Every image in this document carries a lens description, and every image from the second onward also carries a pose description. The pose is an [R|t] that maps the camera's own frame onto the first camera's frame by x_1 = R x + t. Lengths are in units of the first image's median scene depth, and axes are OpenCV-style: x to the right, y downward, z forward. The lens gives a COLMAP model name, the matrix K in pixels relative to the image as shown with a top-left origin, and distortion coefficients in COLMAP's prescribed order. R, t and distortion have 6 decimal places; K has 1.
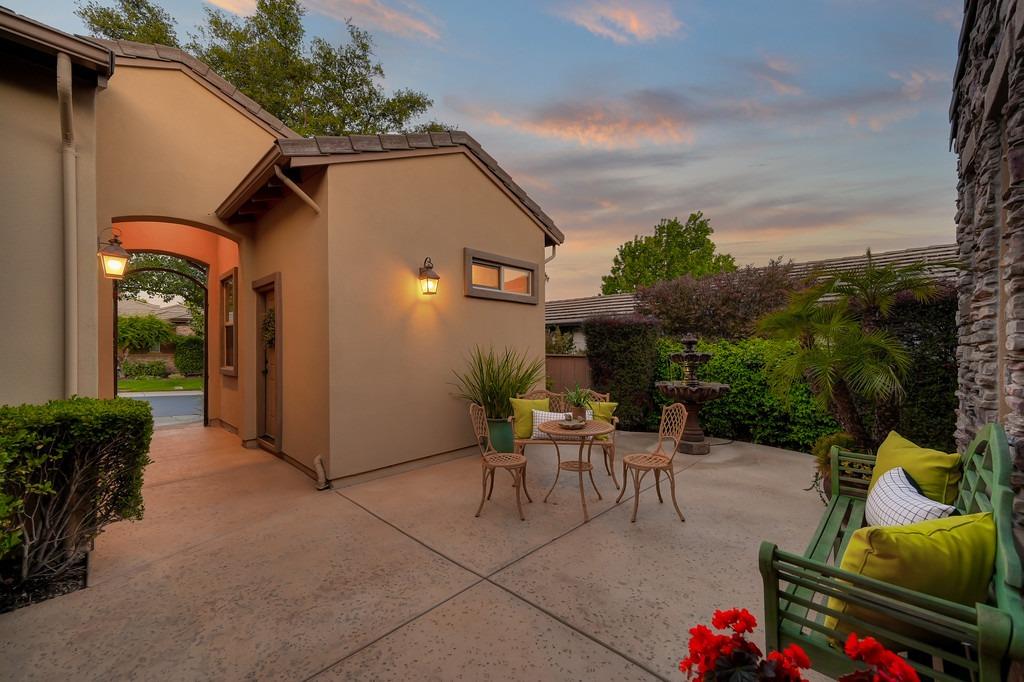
lens RADIAL K [[397.4, 0, 516.3], [0, 397.4, 344.4], [0, 0, 1]] dist [0.017627, 0.000265]
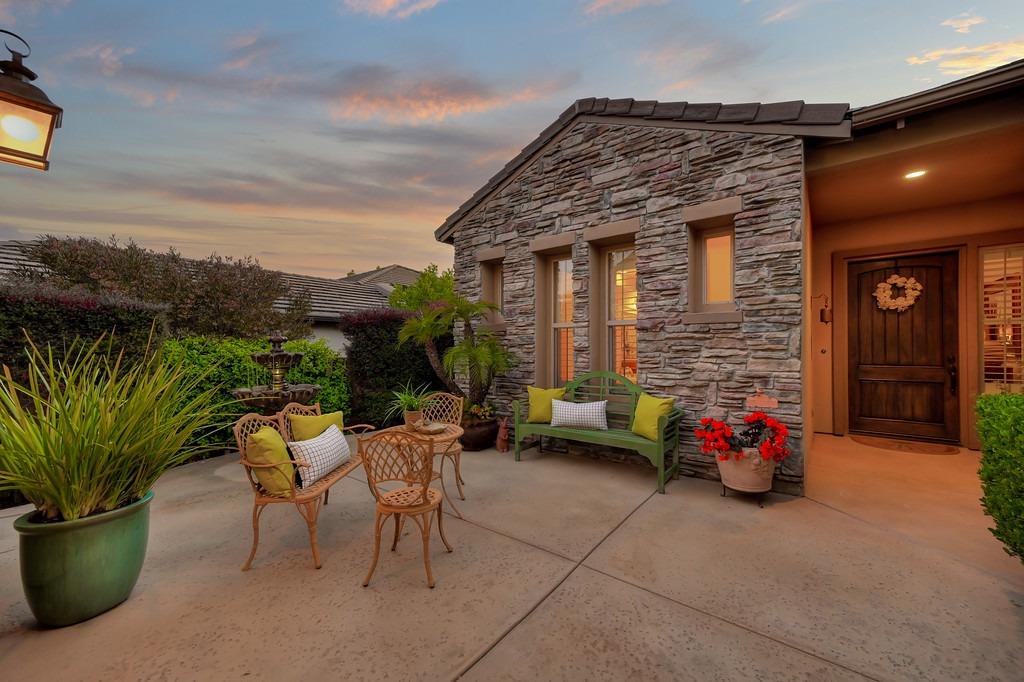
lens RADIAL K [[397.4, 0, 513.2], [0, 397.4, 350.1], [0, 0, 1]] dist [0.017627, 0.000265]
pose [[-0.108225, 0.009585, 0.994080, -0.593429], [-0.006340, 0.999927, -0.010332, 0.023972], [-0.994106, -0.007421, -0.108156, 0.697555]]
